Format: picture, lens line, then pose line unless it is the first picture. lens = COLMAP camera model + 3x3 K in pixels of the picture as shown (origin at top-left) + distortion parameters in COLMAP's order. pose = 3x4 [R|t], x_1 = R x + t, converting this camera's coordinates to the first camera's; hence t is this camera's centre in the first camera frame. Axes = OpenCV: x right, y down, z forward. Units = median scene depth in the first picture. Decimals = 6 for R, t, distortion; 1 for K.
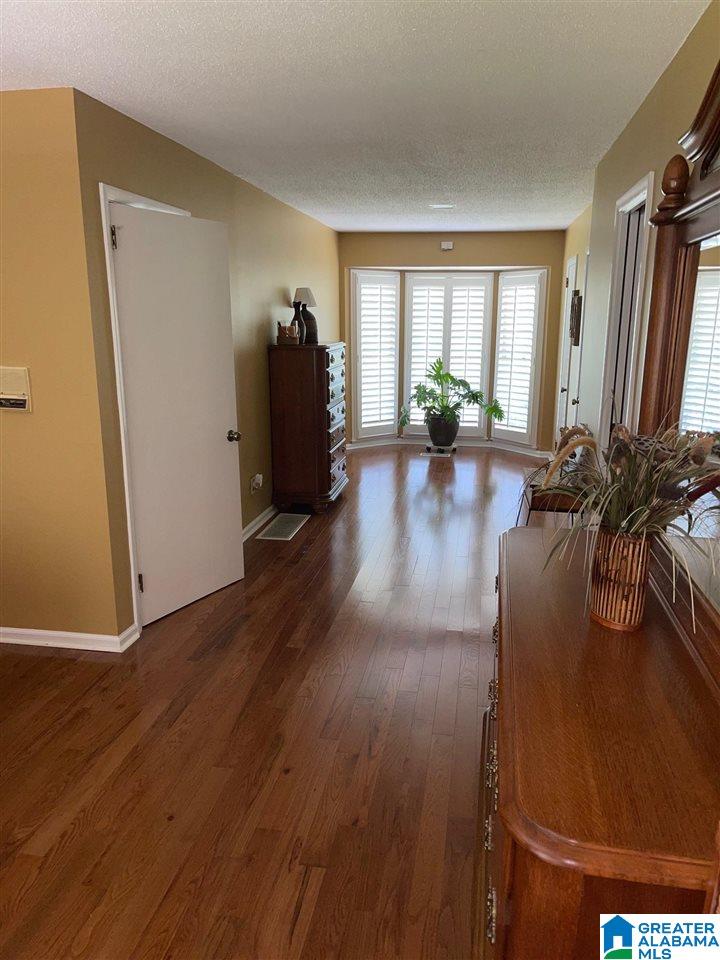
lens RADIAL K [[727.1, 0, 367.9], [0, 727.1, 483.0], [0, 0, 1]] dist [0.066060, -0.076631]
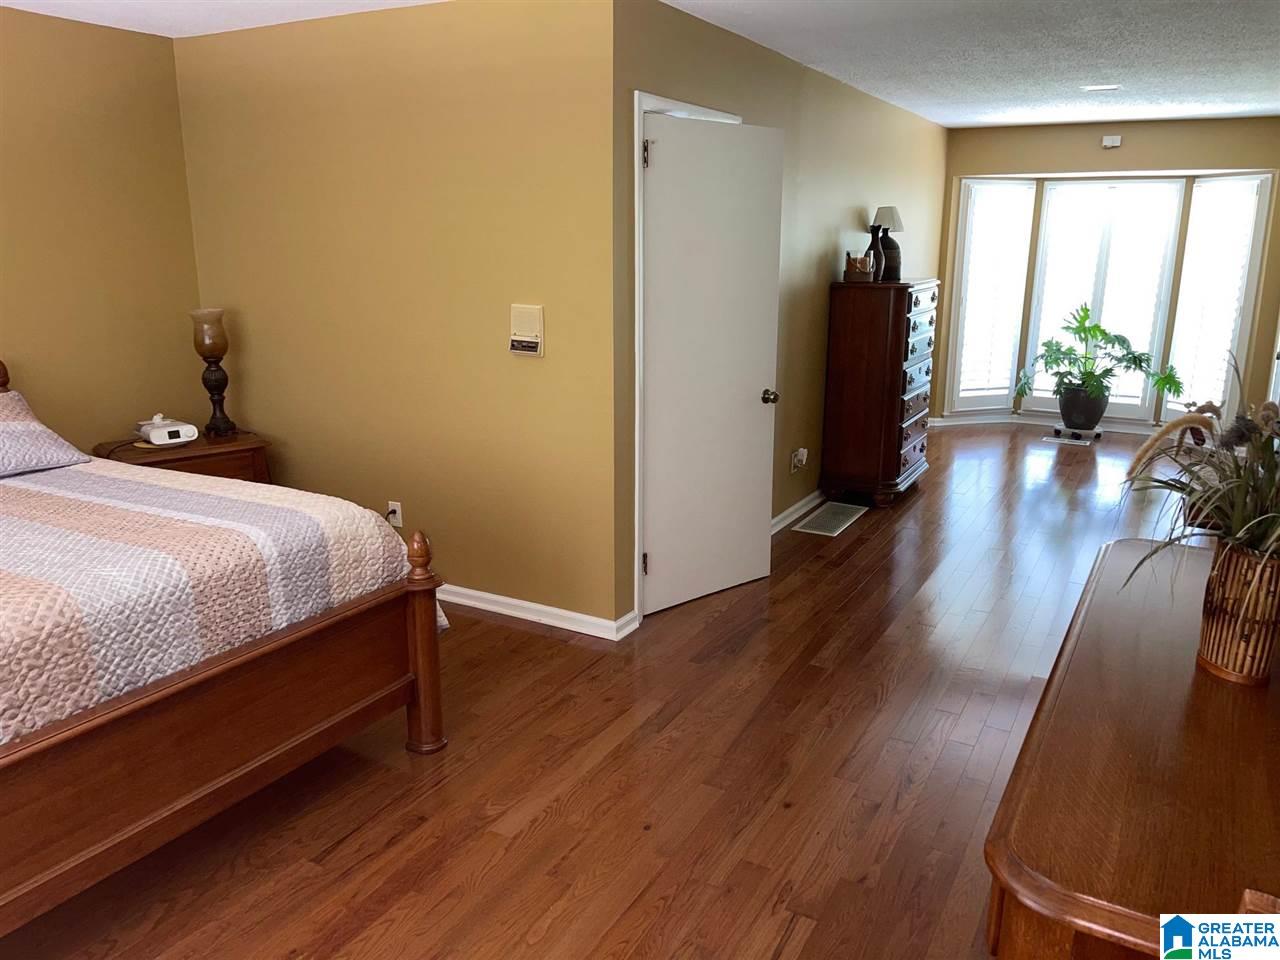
lens RADIAL K [[969.5, 0, 637.8], [0, 969.5, 475.5], [0, 0, 1]] dist [0.066060, -0.076631]
pose [[0.940233, 0.081254, -0.330696, 0.031035], [-0.077729, 0.996688, 0.023896, 0.006236], [0.331542, 0.003237, 0.943435, -0.041831]]
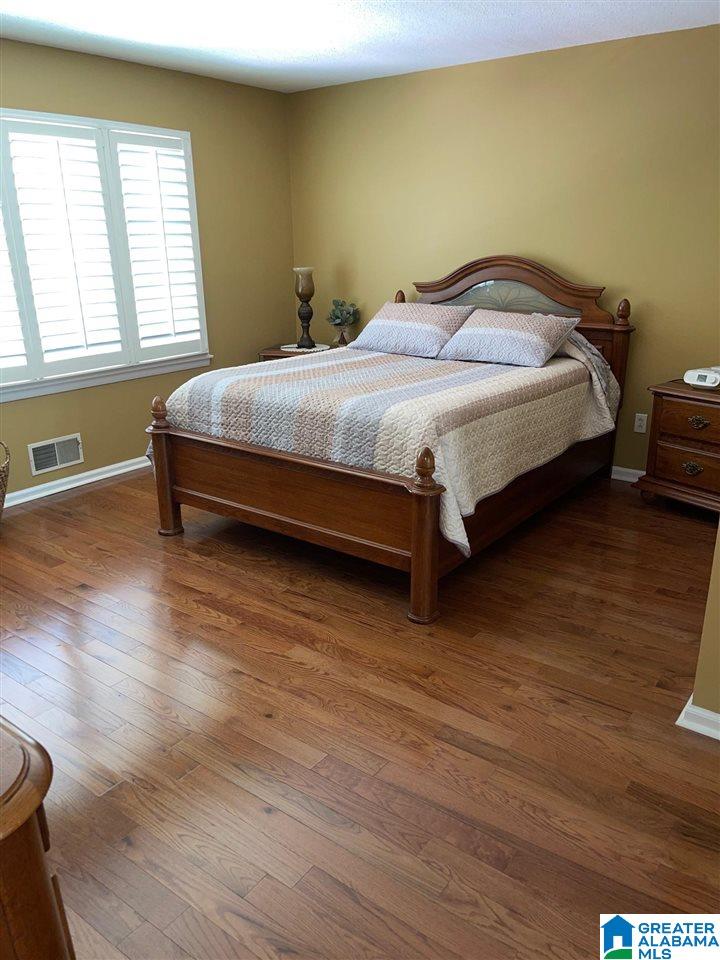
lens RADIAL K [[727.1, 0, 367.9], [0, 727.1, 483.0], [0, 0, 1]] dist [0.066060, -0.076631]
pose [[-0.459773, 0.284876, -0.841103, 0.191945], [-0.186038, 0.895233, 0.404904, -0.120068], [0.868331, 0.342641, -0.358607, 0.620873]]
